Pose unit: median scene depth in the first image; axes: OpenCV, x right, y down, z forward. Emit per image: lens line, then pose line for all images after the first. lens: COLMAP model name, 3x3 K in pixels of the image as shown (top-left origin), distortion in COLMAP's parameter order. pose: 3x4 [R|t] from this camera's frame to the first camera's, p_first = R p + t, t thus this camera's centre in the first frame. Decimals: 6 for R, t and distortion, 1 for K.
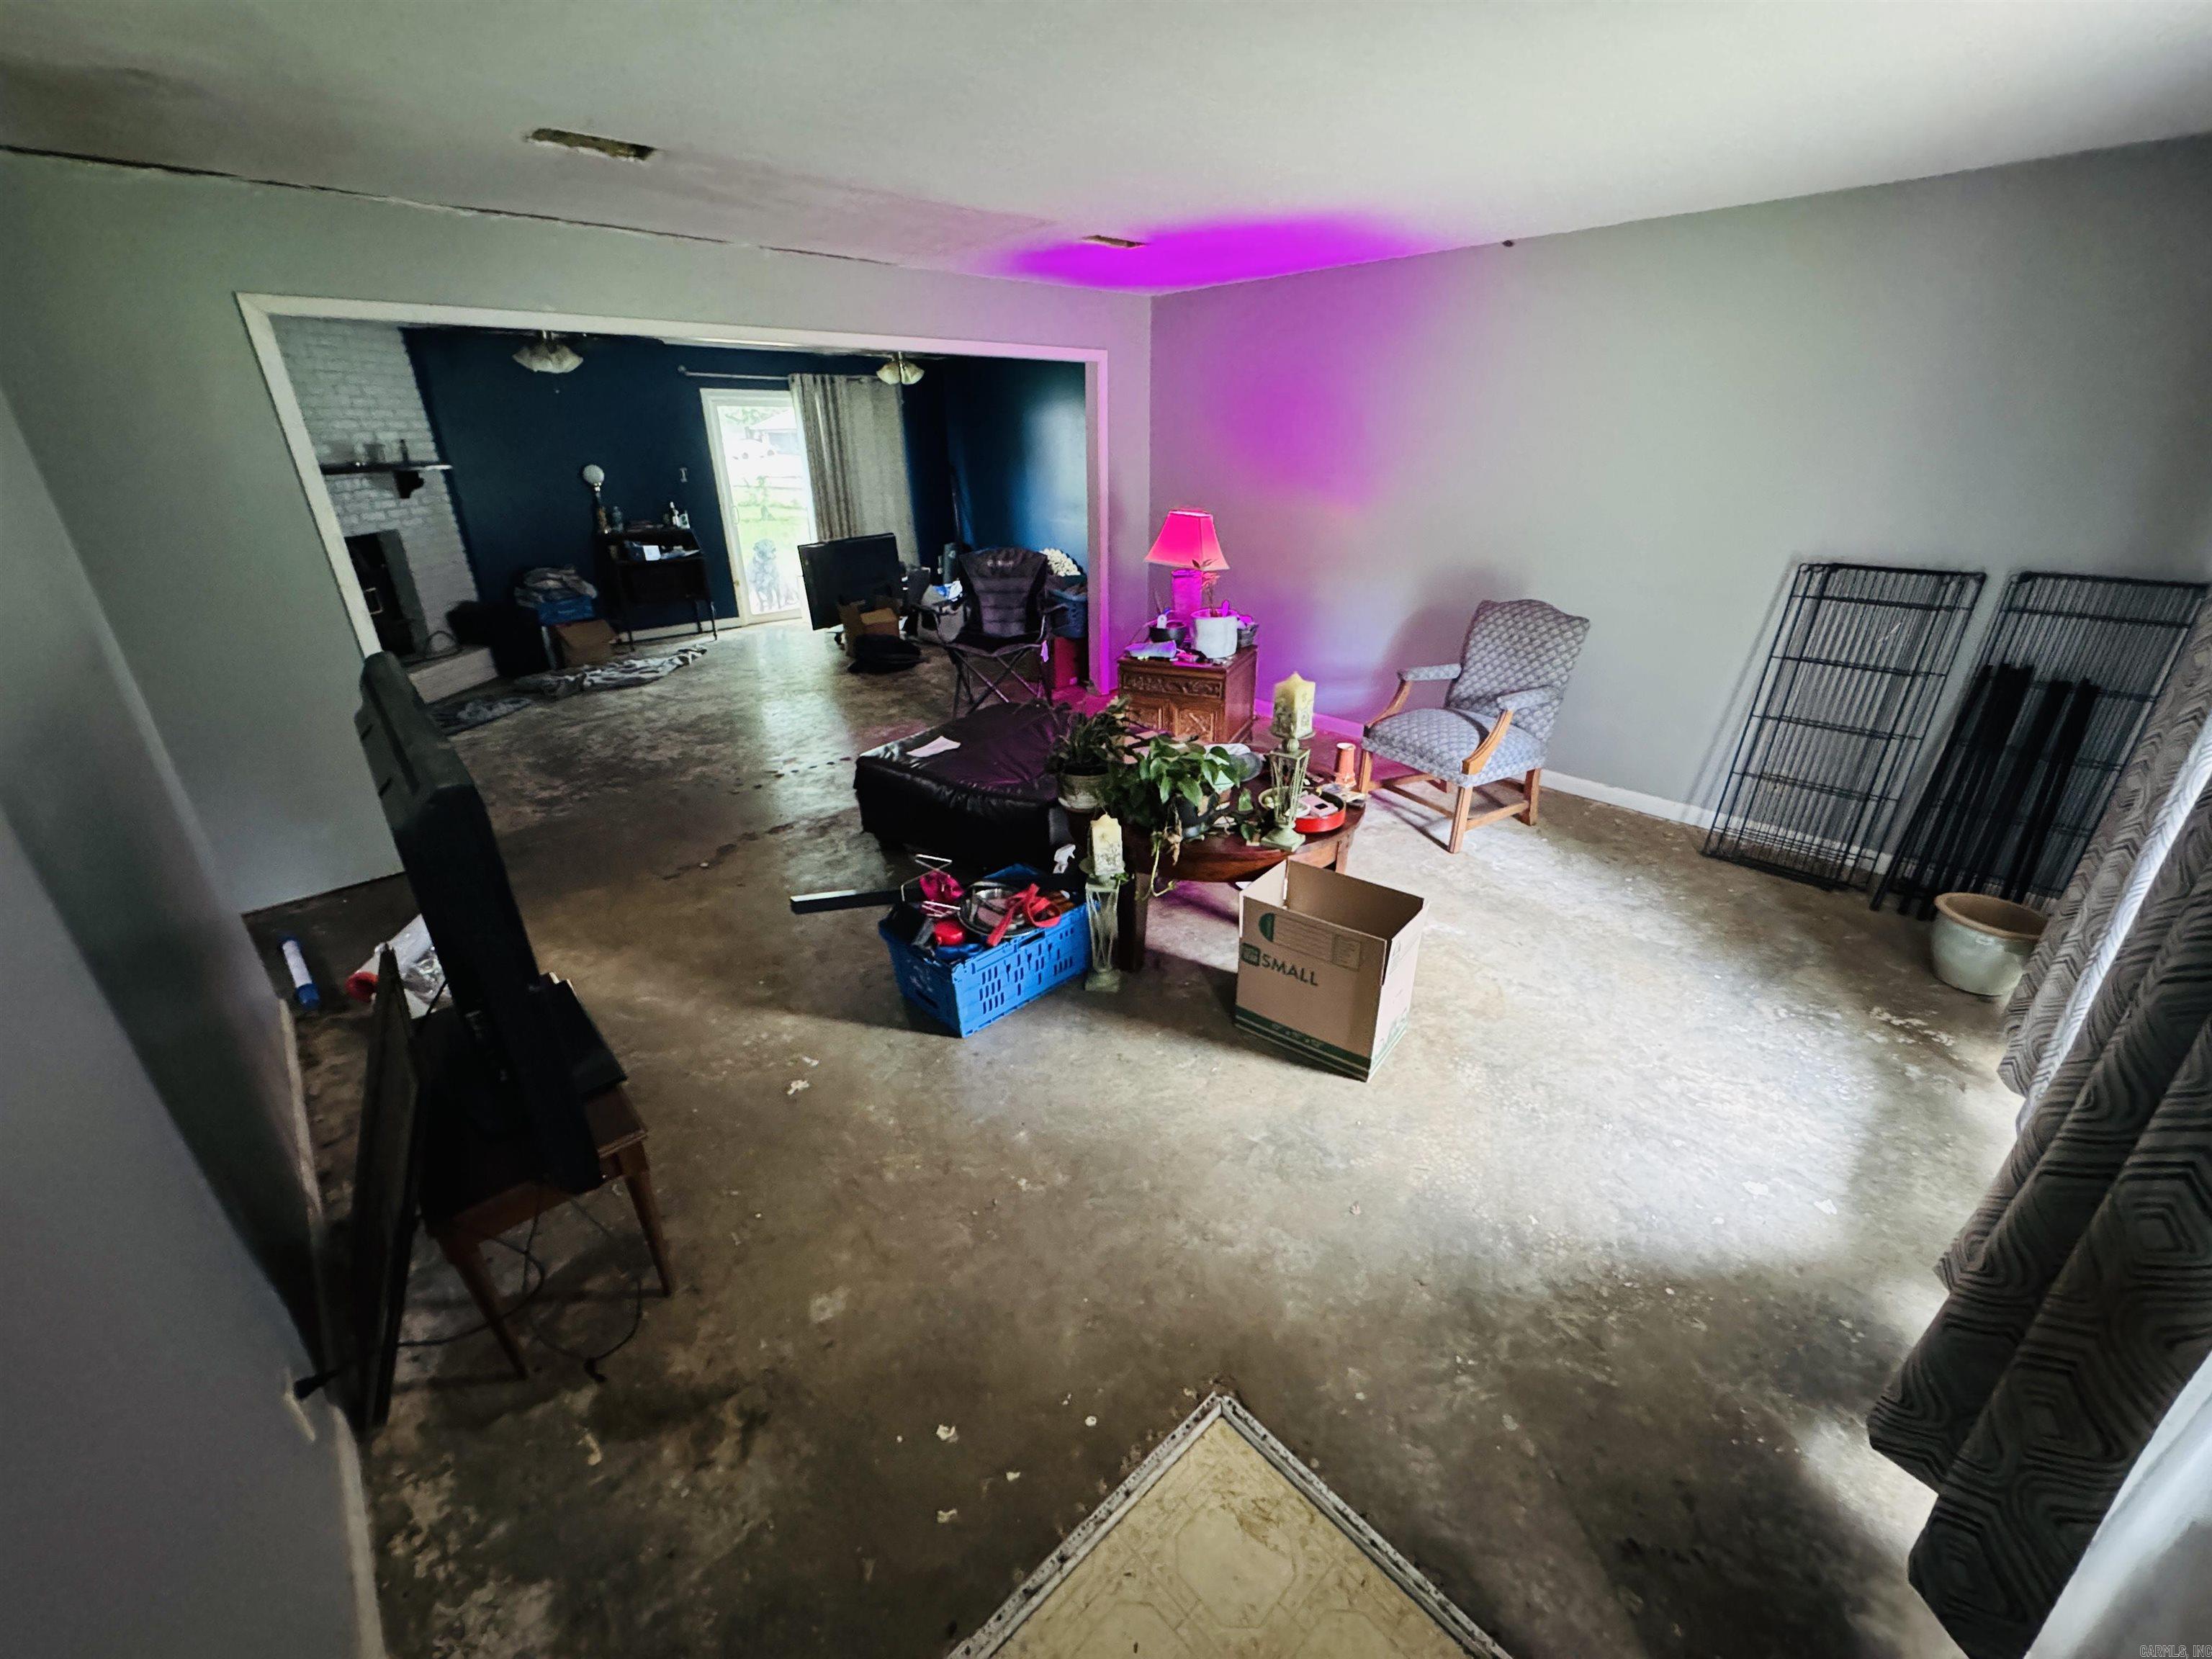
lens RADIAL K [[885.0, 0, 1106.0], [0, 885.0, 829.5], [0, 0, 1]] dist [-0.001519, -0.000422]
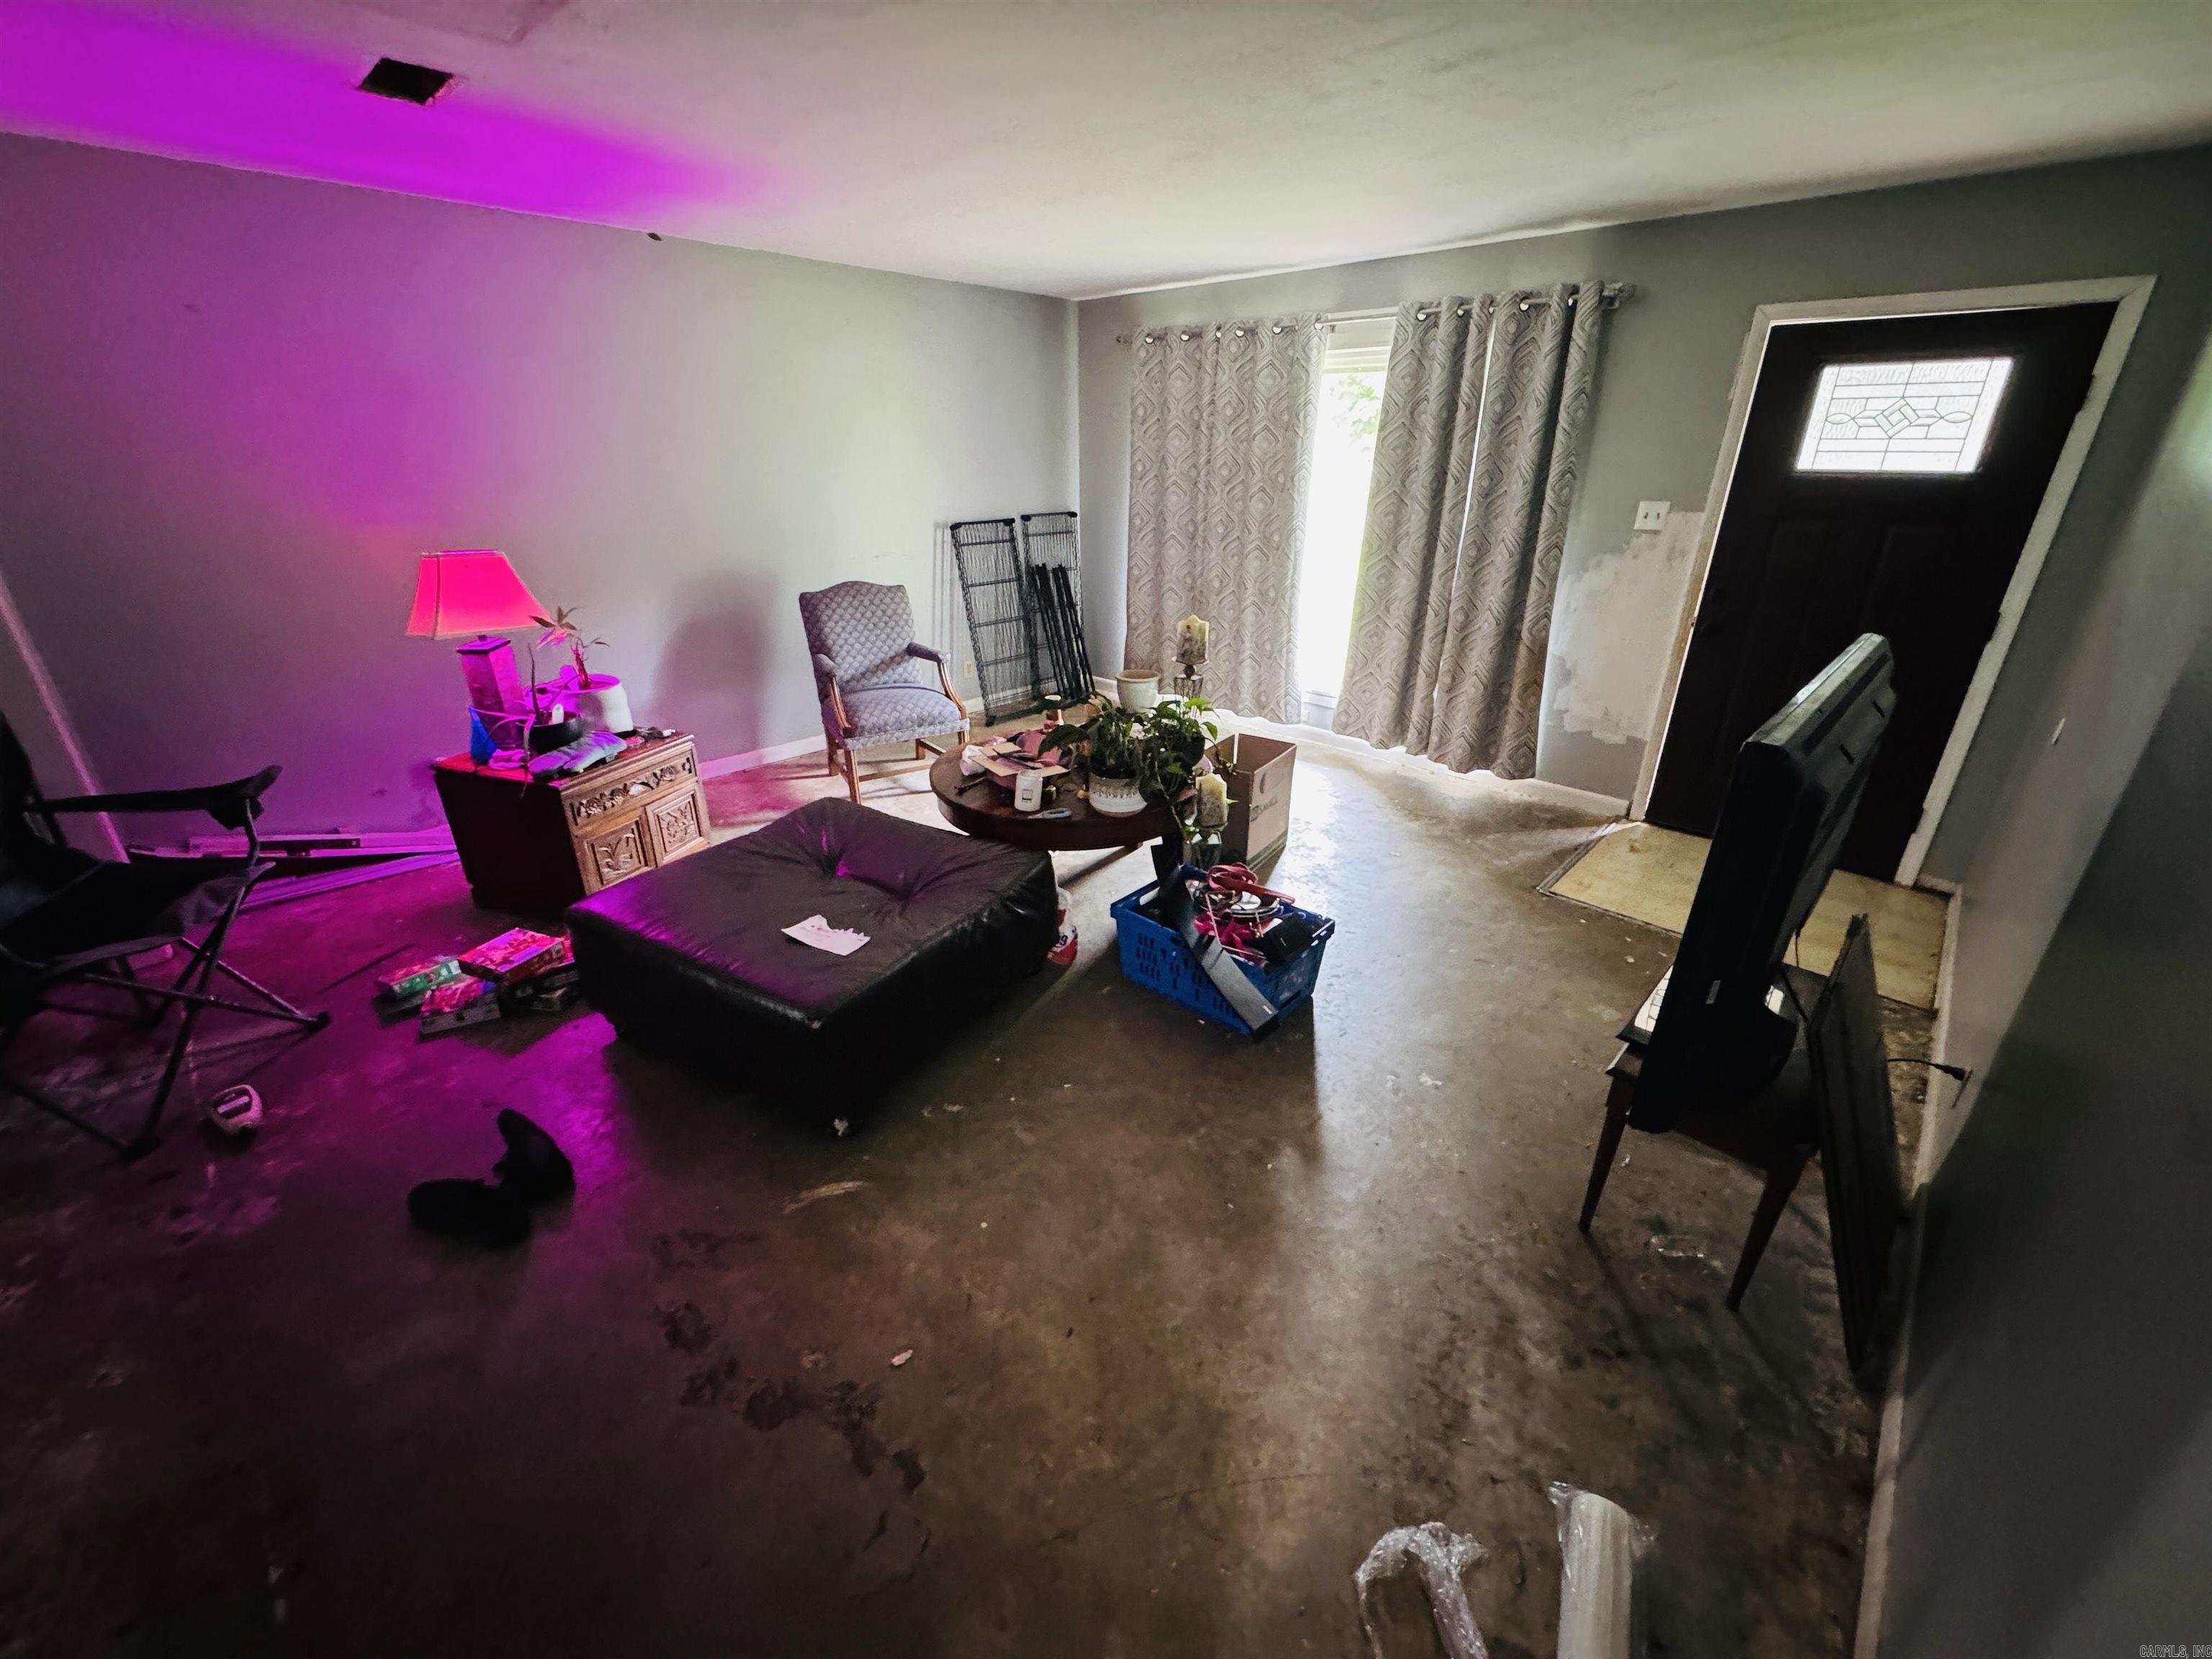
lens RADIAL K [[885.0, 0, 1106.0], [0, 885.0, 829.5], [0, 0, 1]] dist [-0.001519, -0.000422]
pose [[-0.055421, -0.390933, 0.918749, -0.431576], [0.404378, 0.832532, 0.378640, -0.178105], [-0.912911, 0.392507, 0.111945, 0.426187]]
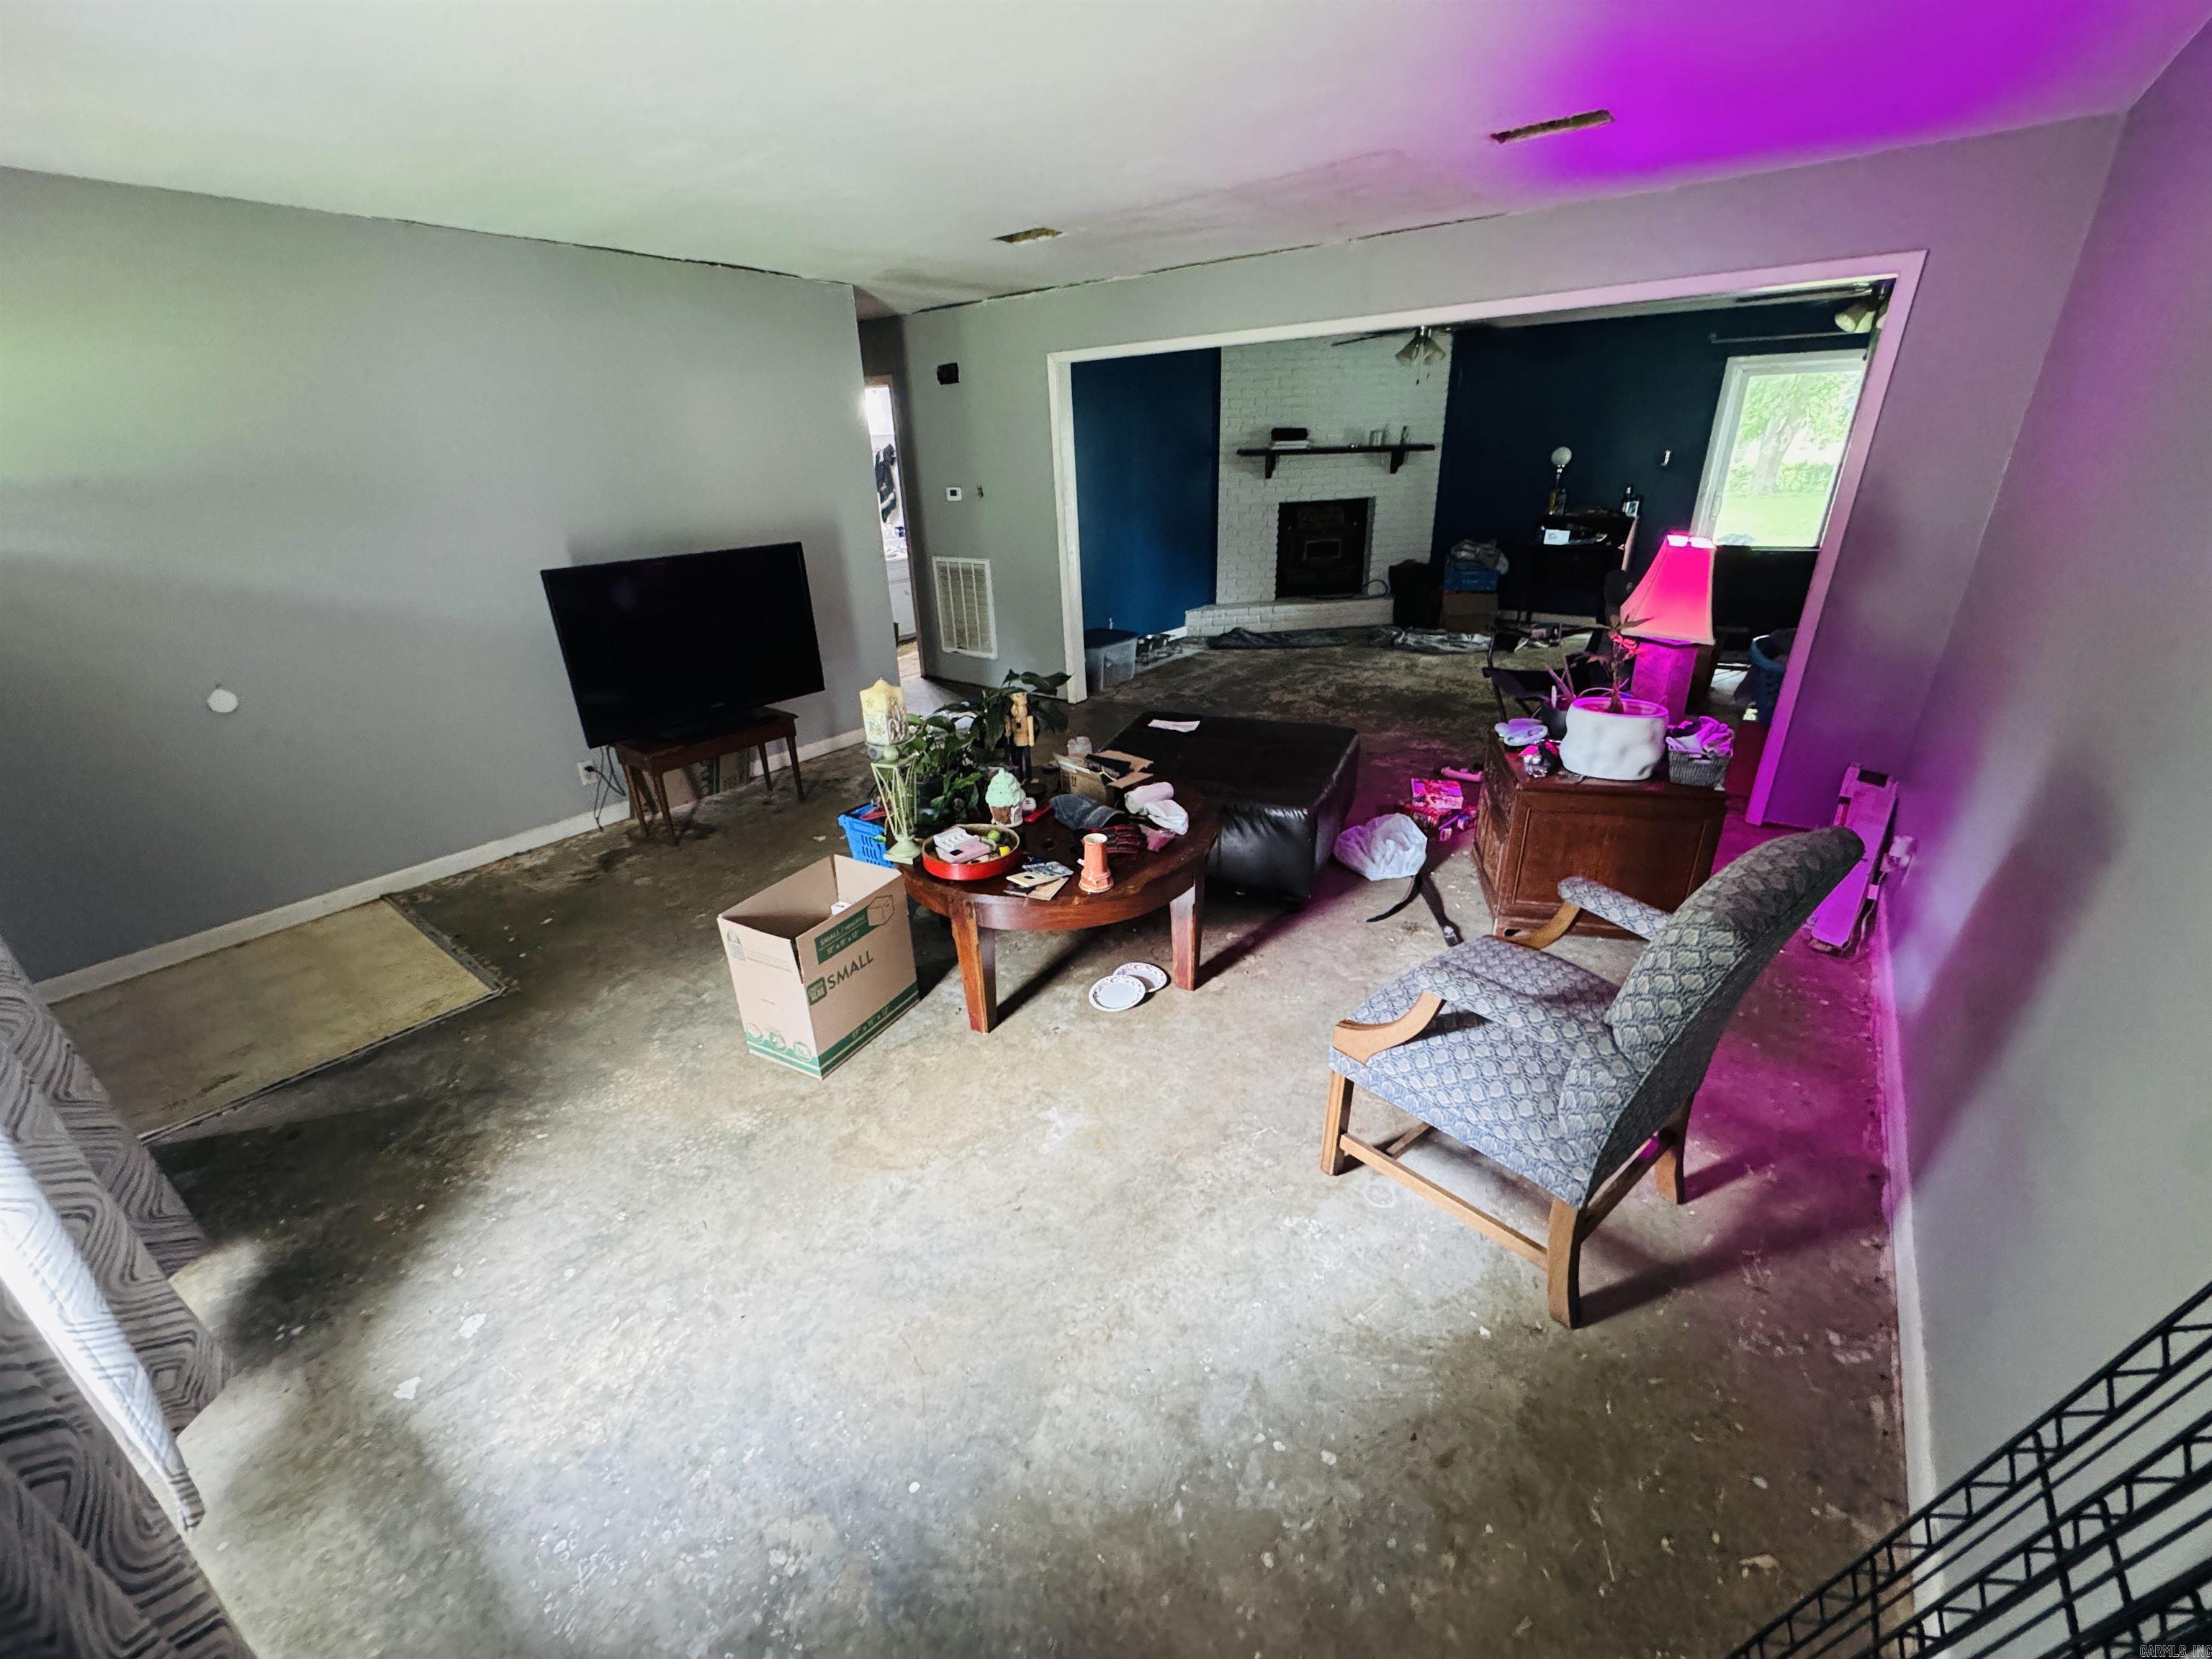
lens RADIAL K [[885.0, 0, 1106.0], [0, 885.0, 829.5], [0, 0, 1]] dist [-0.001519, -0.000422]
pose [[0.166876, 0.395407, -0.903220, 0.467708], [-0.372593, 0.873428, 0.313526, -0.167502], [0.912867, 0.284214, 0.293080, 0.386289]]
